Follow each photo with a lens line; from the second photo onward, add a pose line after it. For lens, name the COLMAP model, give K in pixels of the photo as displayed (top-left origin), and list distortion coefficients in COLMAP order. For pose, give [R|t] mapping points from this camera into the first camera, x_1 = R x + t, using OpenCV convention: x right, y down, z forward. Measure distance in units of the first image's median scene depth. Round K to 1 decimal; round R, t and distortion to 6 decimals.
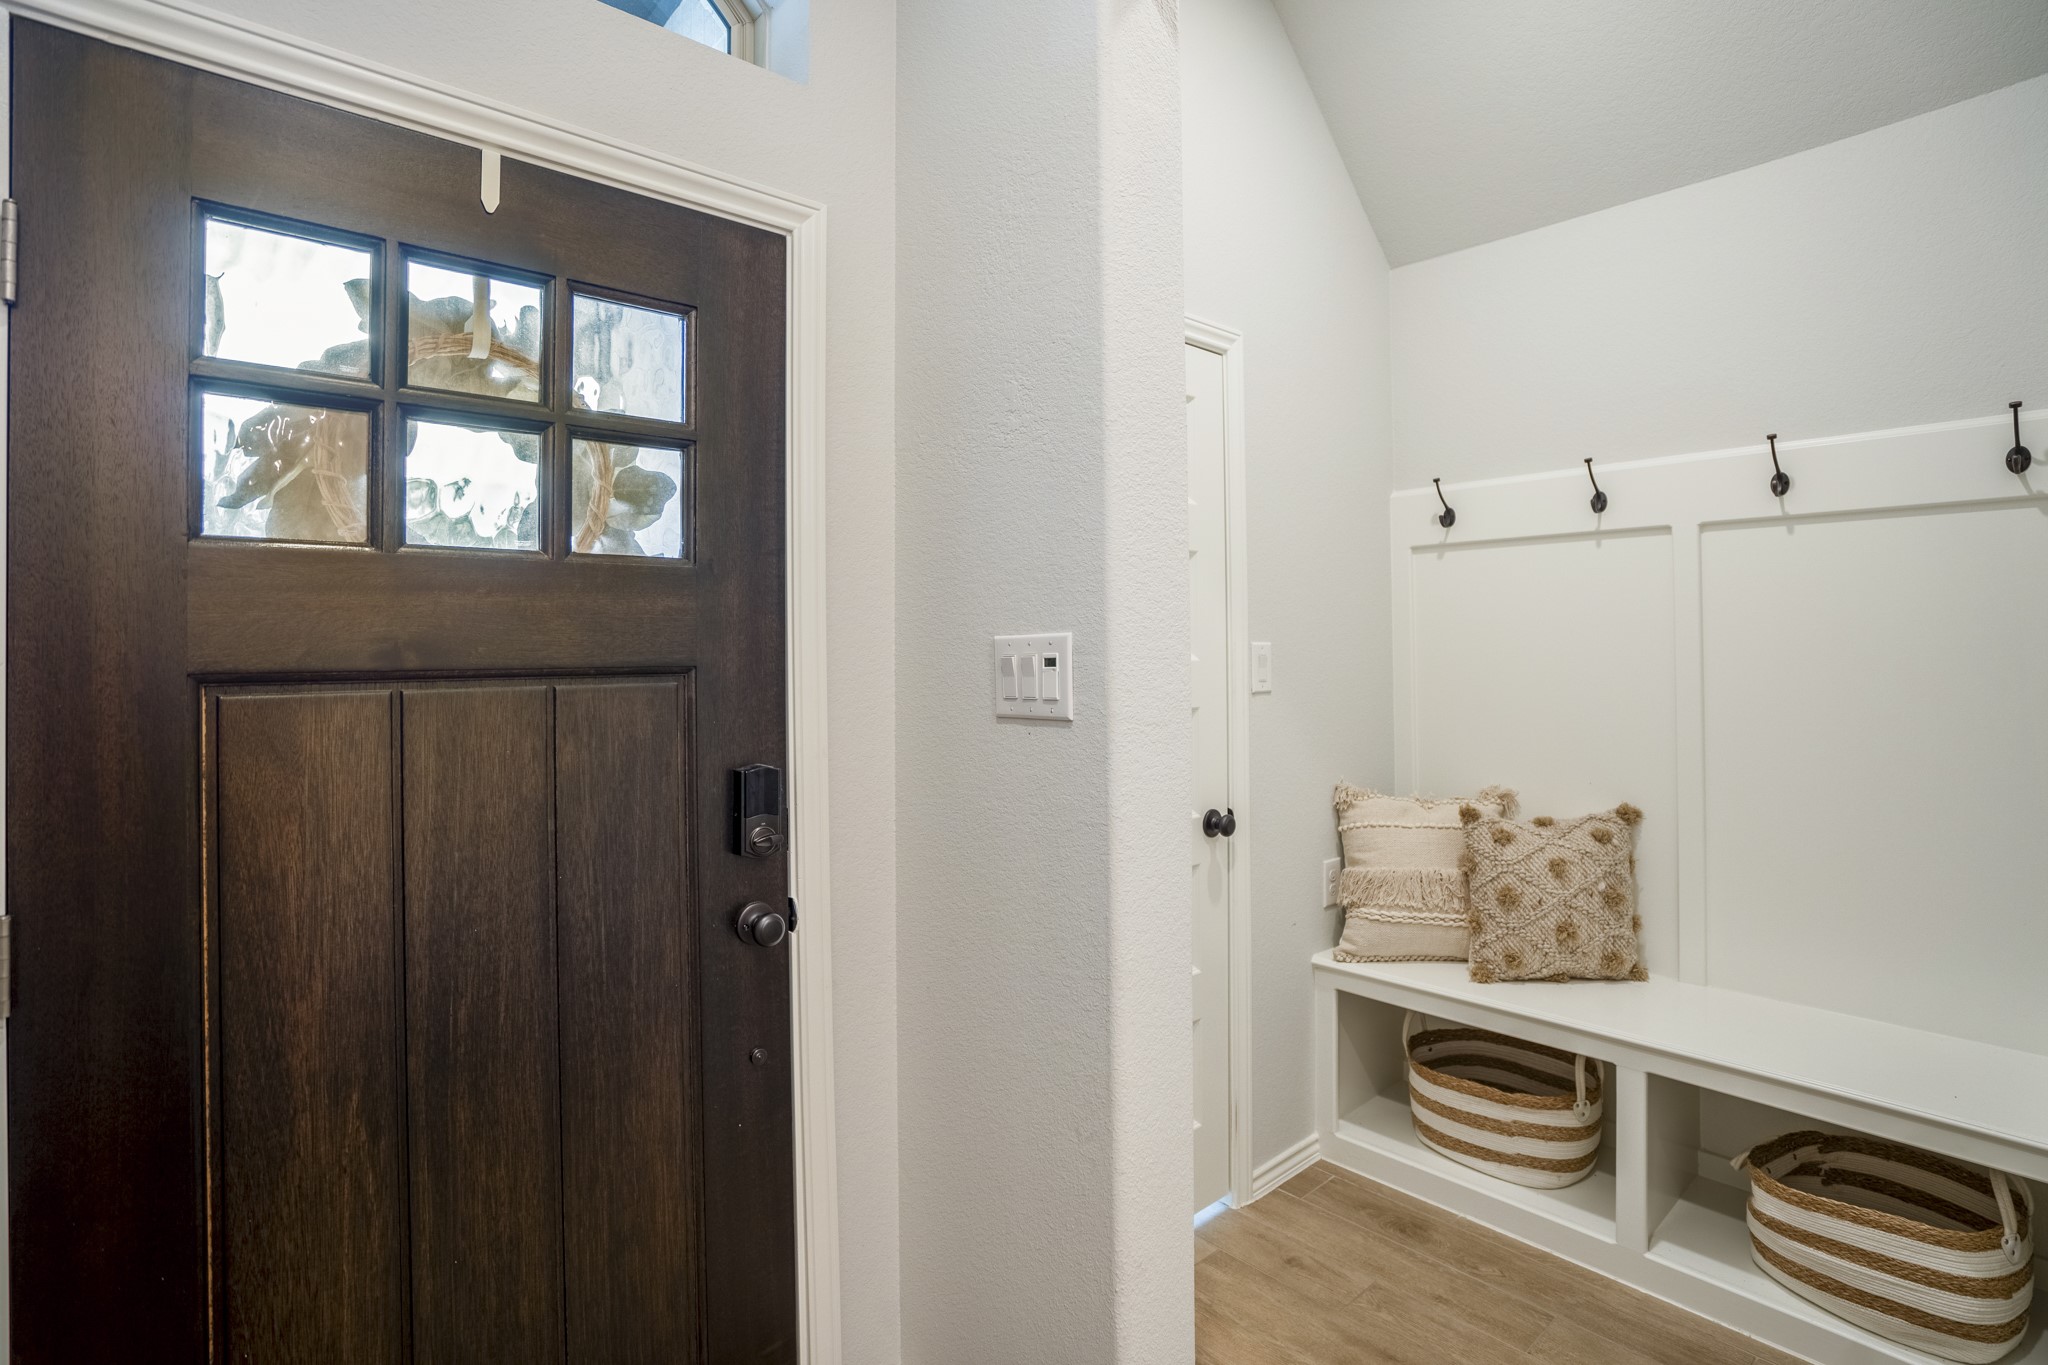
lens RADIAL K [[971.6, 0, 1025.9], [0, 971.6, 641.1], [0, 0, 1]] dist [-0.074627, 0.024653]
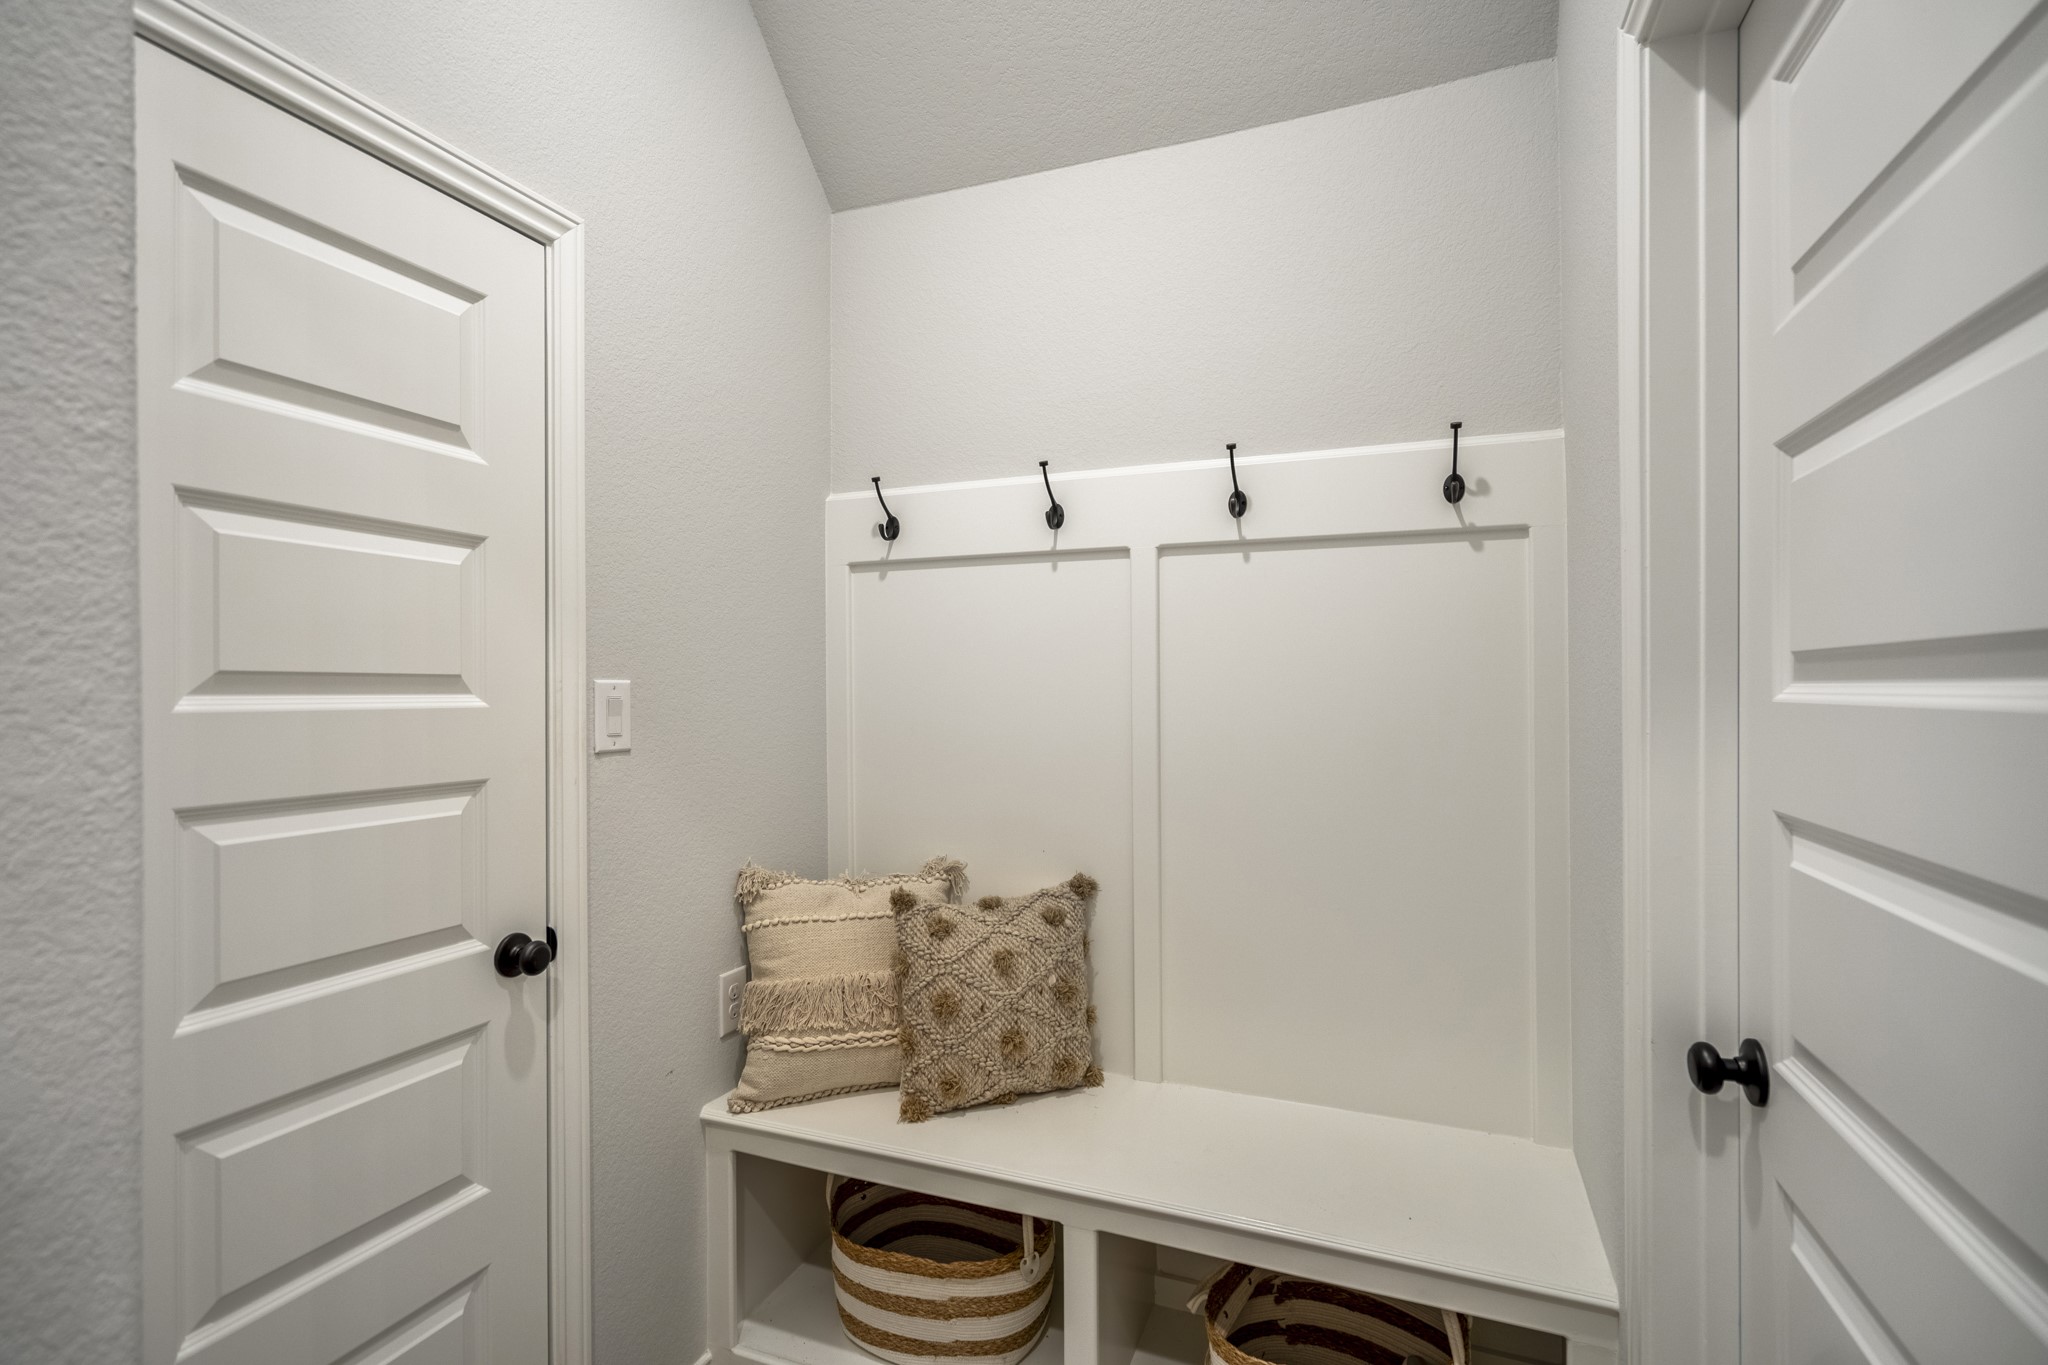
lens RADIAL K [[965.5, 0, 1017.9], [0, 965.5, 689.4], [0, 0, 1]] dist [-0.072753, 0.025979]
pose [[0.888516, 0.004987, 0.458819, 0.197288], [-0.008670, 0.999945, 0.005921, 0.001920], [-0.458764, -0.009239, 0.888510, 0.272365]]
